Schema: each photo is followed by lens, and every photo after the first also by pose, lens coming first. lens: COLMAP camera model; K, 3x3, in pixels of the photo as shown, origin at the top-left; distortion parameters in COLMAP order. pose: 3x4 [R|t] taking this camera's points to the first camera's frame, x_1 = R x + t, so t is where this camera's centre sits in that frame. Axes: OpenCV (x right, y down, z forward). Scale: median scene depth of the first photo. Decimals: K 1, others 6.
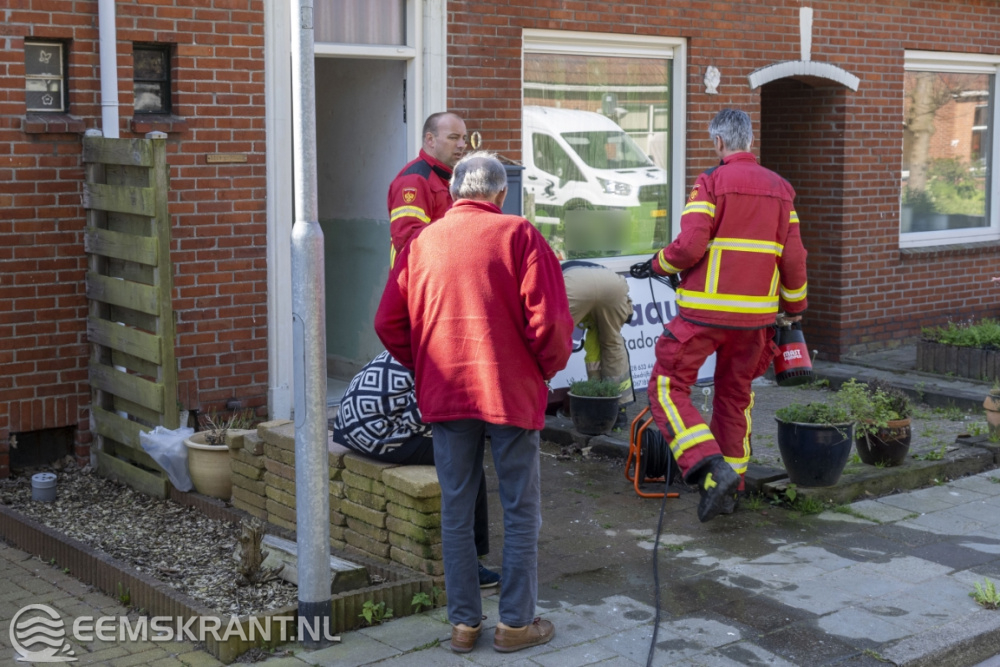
lens RADIAL K [[1544.4, 0, 515.8], [0, 1544.4, 273.7], [0, 0, 1]] dist [-0.001001, 0.000000]
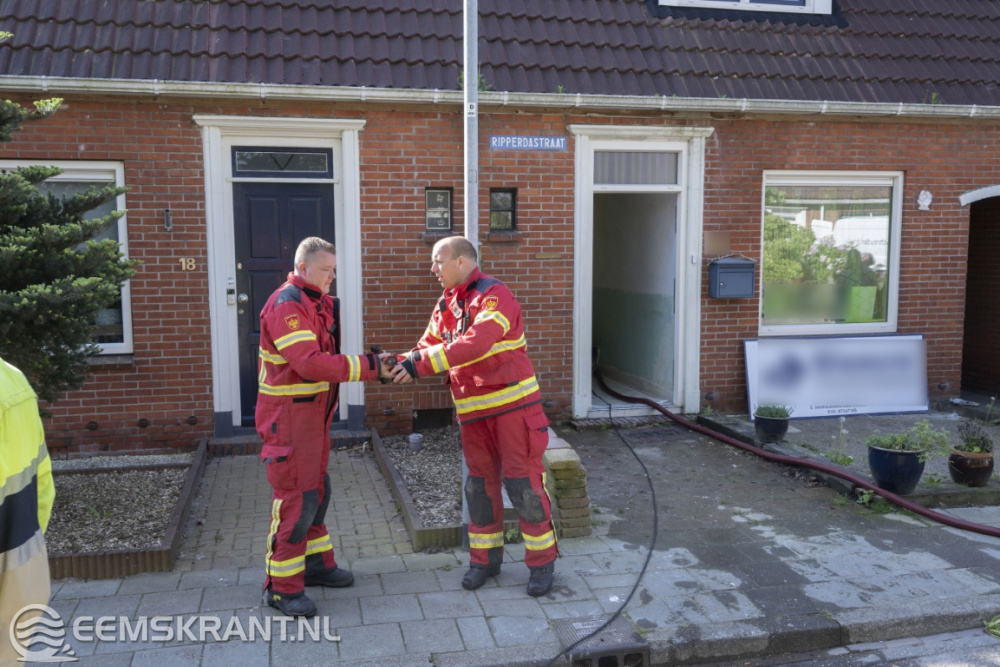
lens RADIAL K [[954.2, 0, 492.4], [0, 954.2, 338.6], [0, 0, 1]] dist [0.019809, 0.000000]
pose [[0.890266, 0.046249, -0.453087, 0.229167], [-0.036867, 0.998884, 0.029523, -0.013945], [0.453947, -0.009579, 0.890977, 0.053411]]
